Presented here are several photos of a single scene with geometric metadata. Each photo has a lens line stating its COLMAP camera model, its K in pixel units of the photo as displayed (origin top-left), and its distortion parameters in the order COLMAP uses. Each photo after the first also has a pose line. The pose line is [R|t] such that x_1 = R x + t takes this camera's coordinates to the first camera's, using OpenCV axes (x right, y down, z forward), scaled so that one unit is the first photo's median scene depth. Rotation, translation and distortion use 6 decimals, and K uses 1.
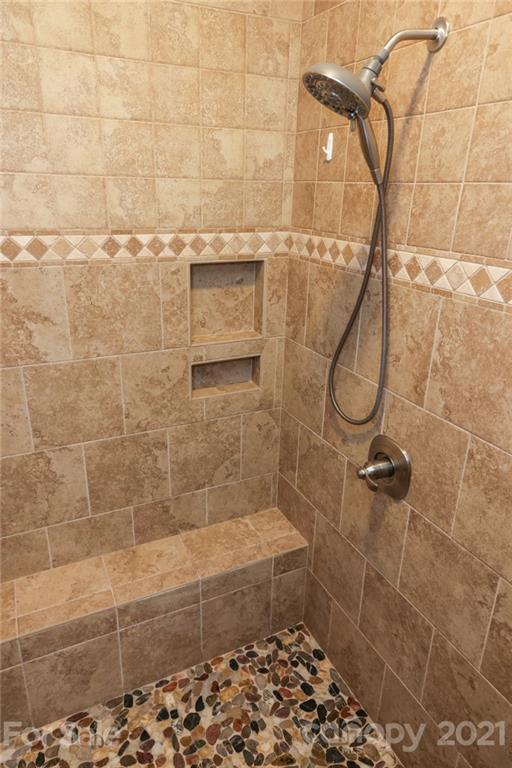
lens RADIAL K [[522.8, 0, 238.9], [0, 522.8, 396.9], [0, 0, 1]] dist [0.076533, 0.015288]
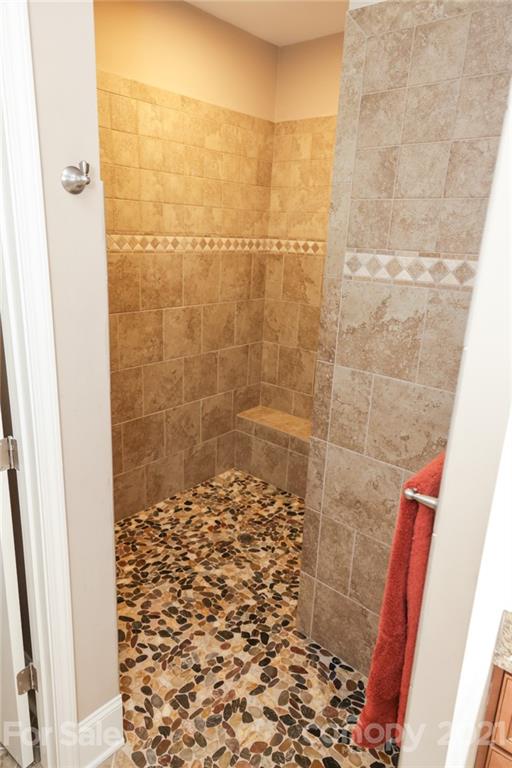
lens RADIAL K [[522.8, 0, 253.2], [0, 522.8, 386.7], [0, 0, 1]] dist [0.076533, 0.015288]
pose [[0.421119, 0.284412, -0.861260, 1.261451], [-0.376816, 0.918600, 0.119100, 0.062169], [0.825026, 0.274381, 0.494011, -0.073906]]
